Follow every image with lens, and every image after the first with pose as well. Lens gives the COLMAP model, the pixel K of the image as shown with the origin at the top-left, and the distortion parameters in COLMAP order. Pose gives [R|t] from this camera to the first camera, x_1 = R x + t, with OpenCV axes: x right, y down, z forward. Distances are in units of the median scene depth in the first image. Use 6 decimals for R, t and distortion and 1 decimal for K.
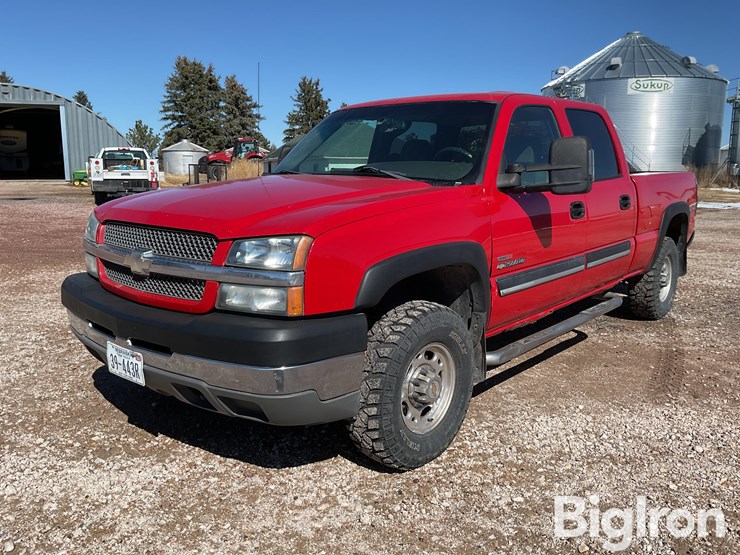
lens RADIAL K [[613.3, 0, 373.8], [0, 613.3, 273.0], [0, 0, 1]] dist [0.067298, -0.133984]
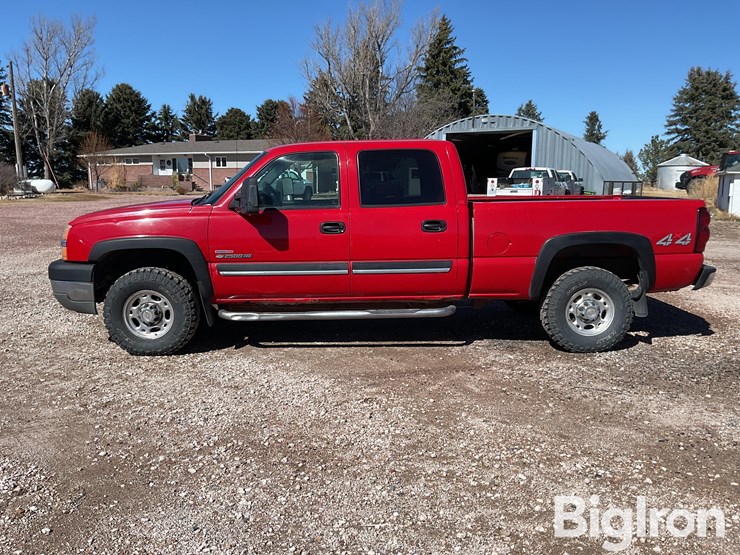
lens RADIAL K [[613.3, 0, 370.2], [0, 613.3, 274.3], [0, 0, 1]] dist [0.067298, -0.133984]
pose [[0.673932, 0.108367, -0.730802, 1.645315], [-0.123737, 0.991768, 0.032956, -0.066105], [0.728357, 0.068217, 0.681793, 0.188971]]
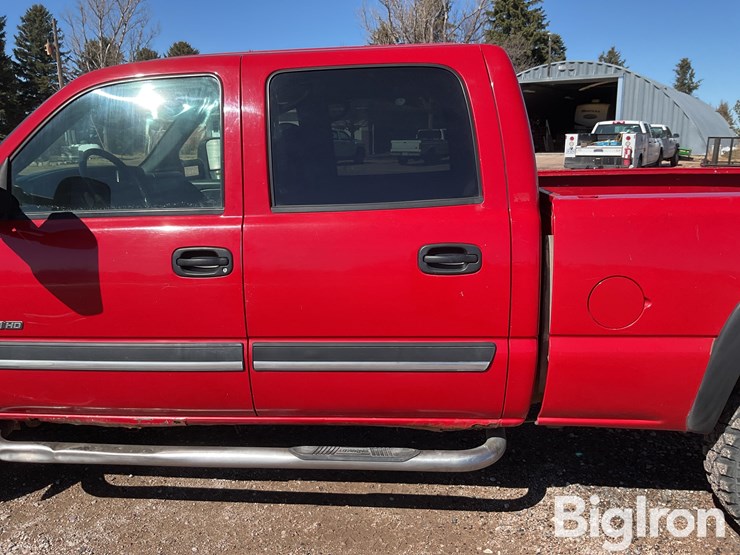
lens RADIAL K [[613.3, 0, 368.4], [0, 613.3, 273.4], [0, 0, 1]] dist [0.067298, -0.133984]
pose [[0.588023, 0.160992, -0.792660, 1.029347], [-0.122912, 0.986396, 0.109160, -0.204488], [0.799451, 0.033239, 0.599812, 0.947587]]
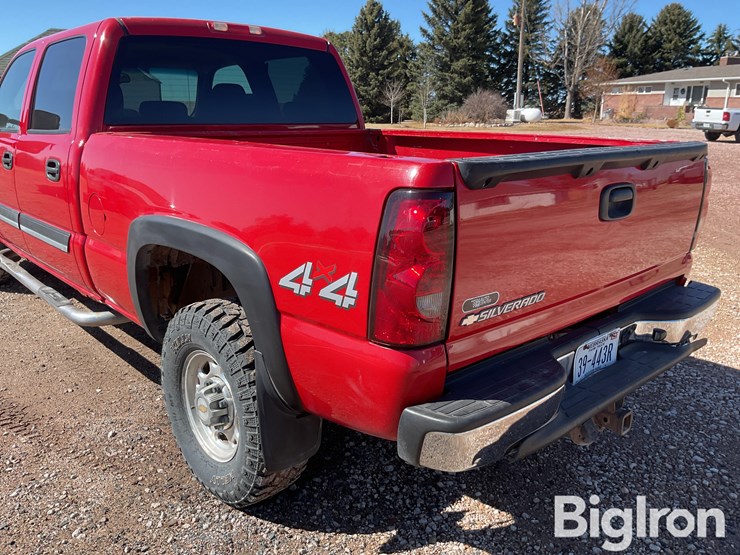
lens RADIAL K [[613.3, 0, 369.8], [0, 613.3, 277.1], [0, 0, 1]] dist [0.067298, -0.133984]
pose [[-0.116783, 0.258673, -0.958879, 1.460967], [-0.184497, 0.943030, 0.276868, -0.357187], [0.975870, 0.209243, -0.062406, 1.967727]]
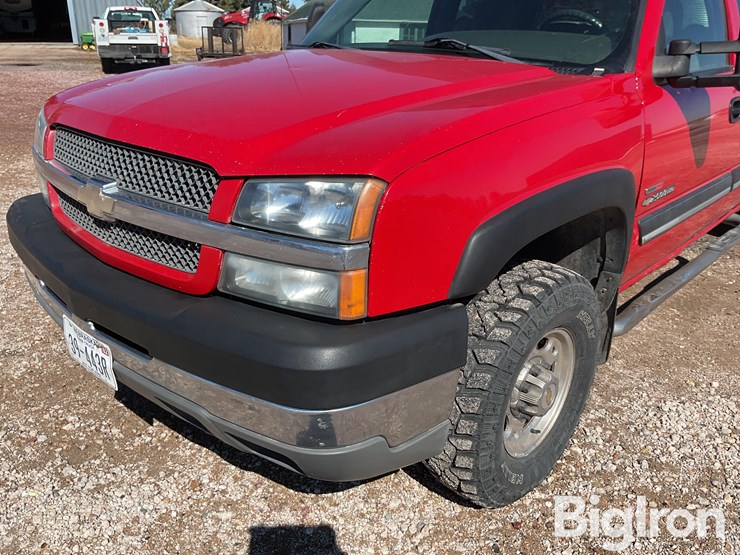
lens RADIAL K [[613.3, 0, 370.4], [0, 613.3, 277.0], [0, 0, 1]] dist [0.067298, -0.133984]
pose [[0.998995, 0.027476, -0.035399, -0.065763], [-0.019576, 0.978187, 0.206803, -0.063227], [0.040309, -0.205903, 0.977742, 0.316420]]
